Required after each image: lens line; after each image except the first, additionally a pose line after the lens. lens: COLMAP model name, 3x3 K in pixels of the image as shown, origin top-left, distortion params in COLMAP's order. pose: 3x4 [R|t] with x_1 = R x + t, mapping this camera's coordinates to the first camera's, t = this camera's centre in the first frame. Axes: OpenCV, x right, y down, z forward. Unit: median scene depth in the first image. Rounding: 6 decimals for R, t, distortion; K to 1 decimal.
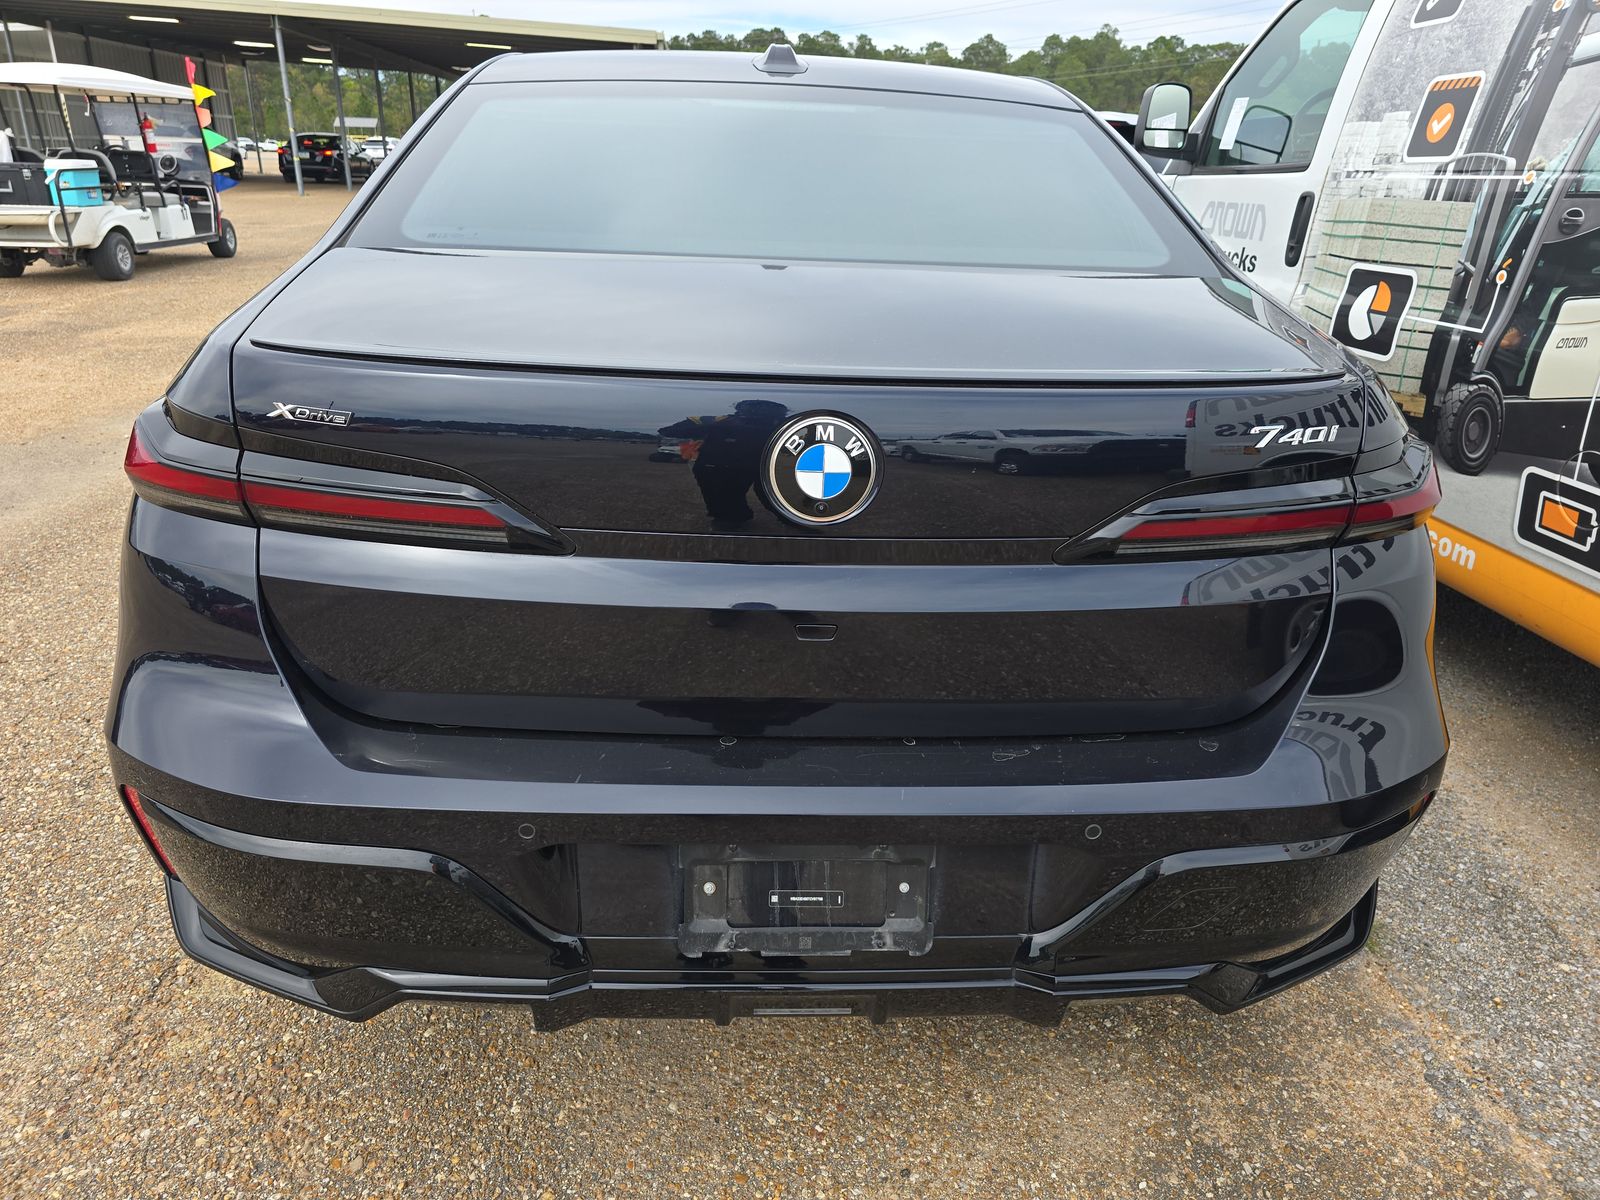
lens RADIAL K [[1075.5, 0, 801.9], [0, 1075.5, 599.3], [0, 0, 1]] dist [0.040952, -0.026795]
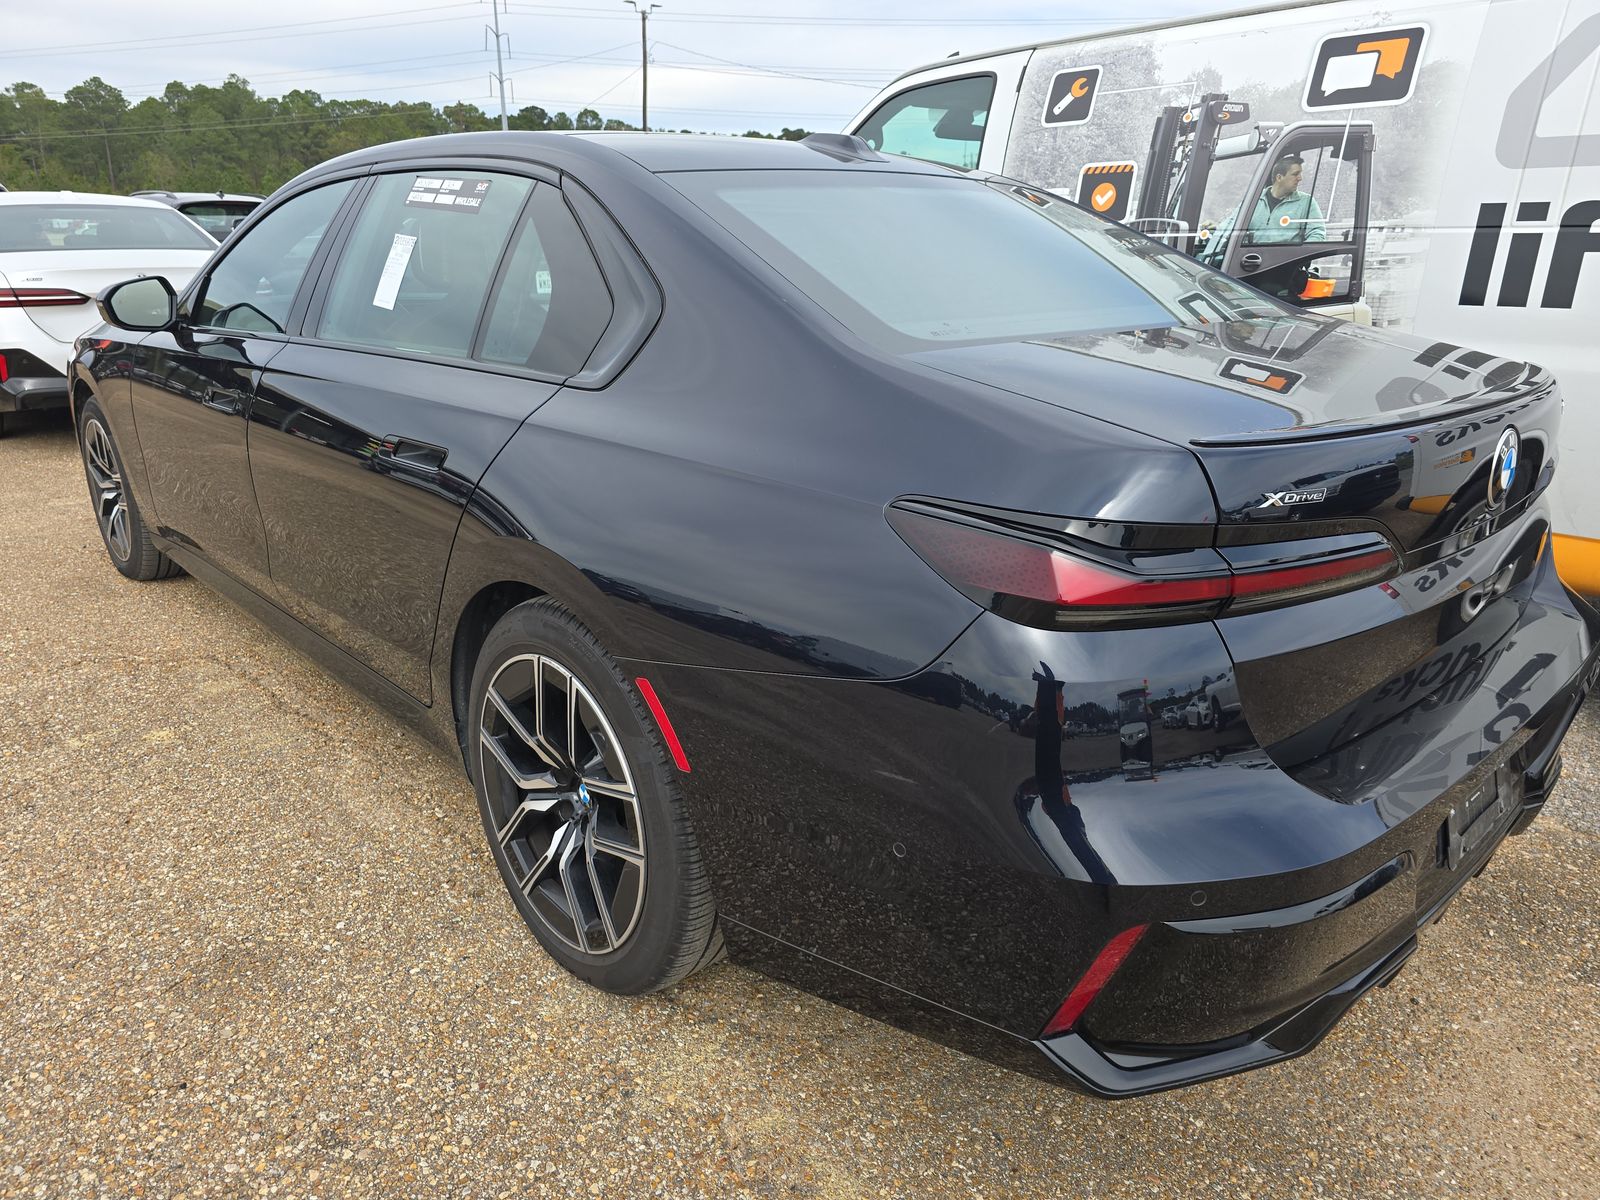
lens RADIAL K [[1075.5, 0, 800.1], [0, 1075.5, 603.4], [0, 0, 1]] dist [0.040952, -0.026795]
pose [[0.771240, -0.235811, 0.591255, -0.689635], [0.258706, 0.964796, 0.047331, -0.113887], [-0.581602, 0.116458, 0.805095, 0.195323]]
